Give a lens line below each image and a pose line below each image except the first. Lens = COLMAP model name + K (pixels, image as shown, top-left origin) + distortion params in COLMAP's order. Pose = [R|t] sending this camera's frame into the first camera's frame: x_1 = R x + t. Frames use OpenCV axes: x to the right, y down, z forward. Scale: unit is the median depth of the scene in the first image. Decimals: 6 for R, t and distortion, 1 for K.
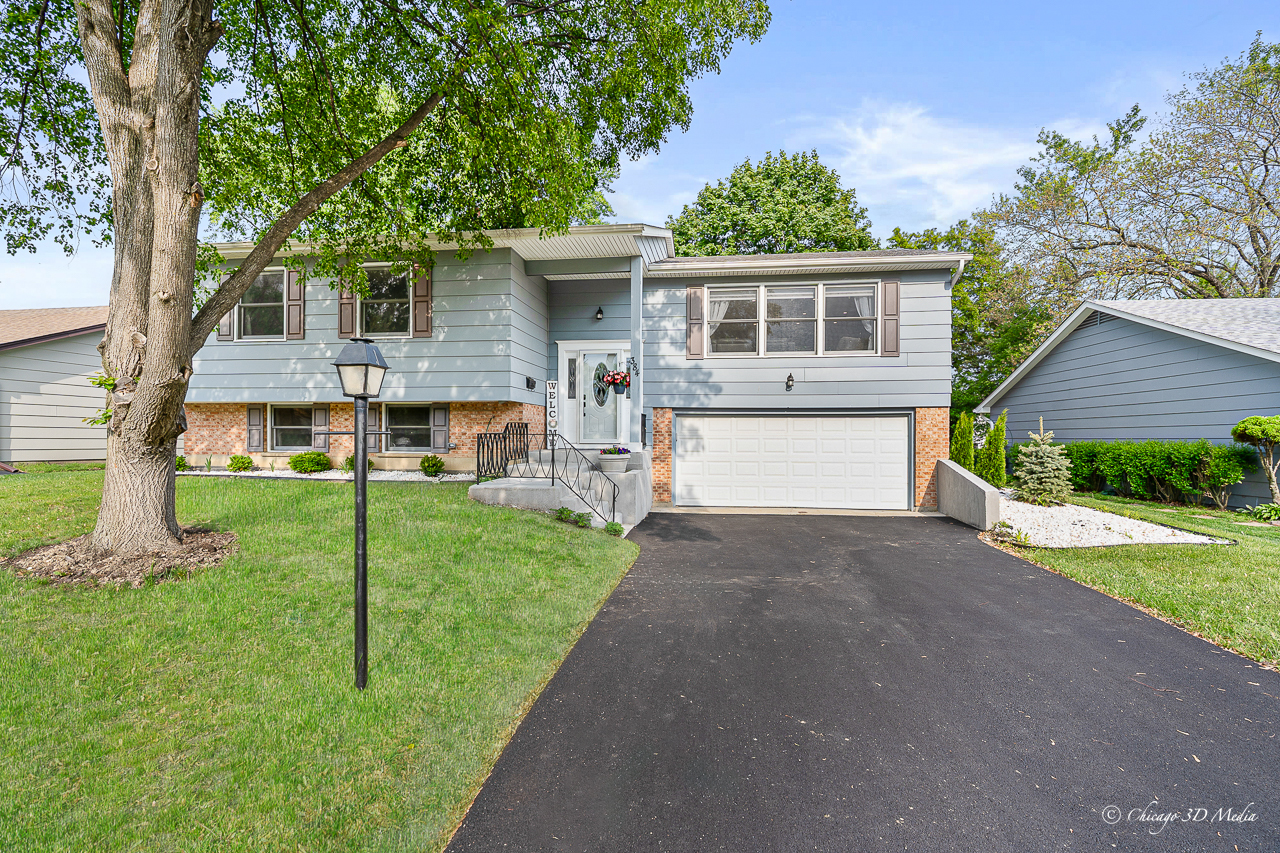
lens RADIAL K [[598.5, 0, 634.5], [0, 598.5, 436.7], [0, 0, 1]] dist [-0.000307, -0.000094]
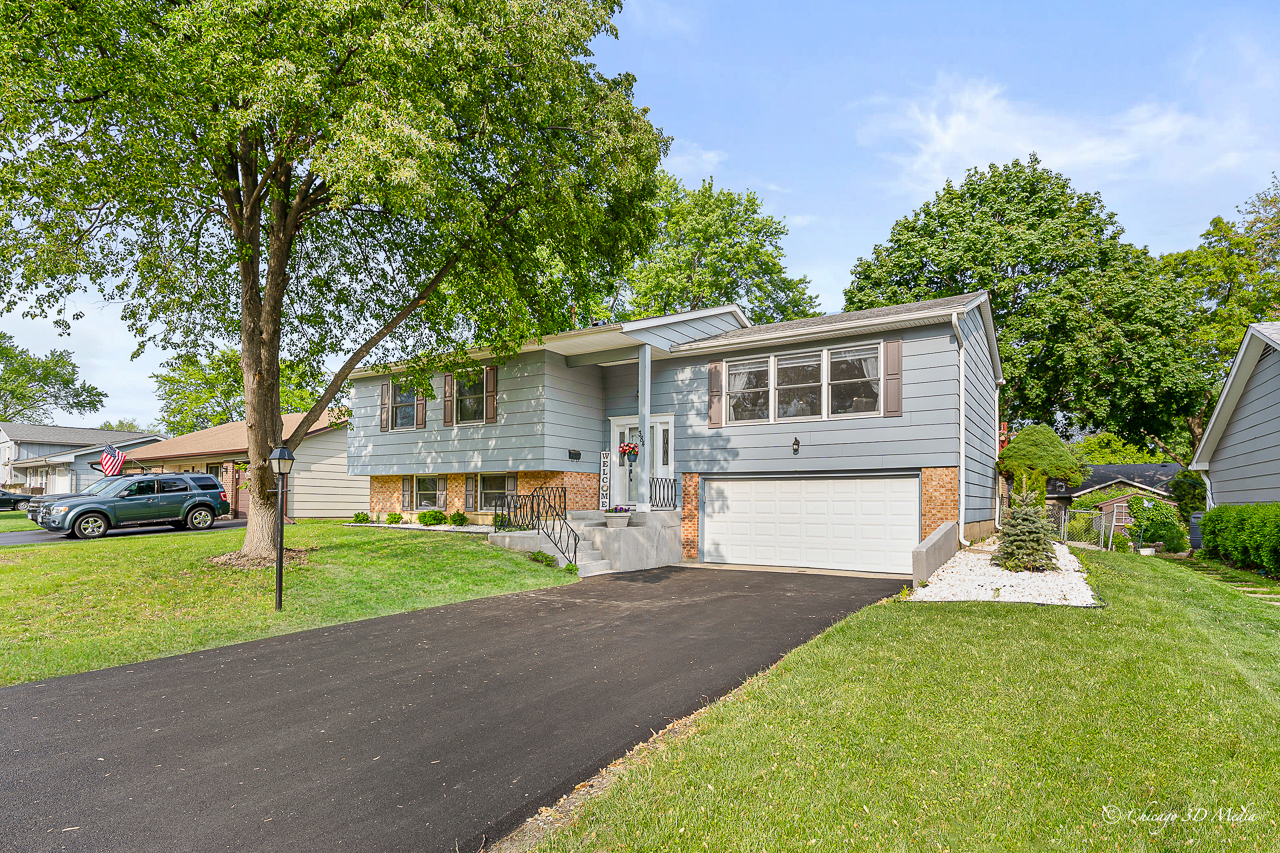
lens RADIAL K [[677.7, 0, 639.1], [0, 677.7, 501.5], [0, 0, 1]] dist [0.001864, 0.000444]
pose [[0.904374, -0.000658, -0.426740, 0.517961], [-0.001458, 0.999988, -0.004632, 0.011510], [0.426738, 0.004812, 0.904362, -0.184849]]
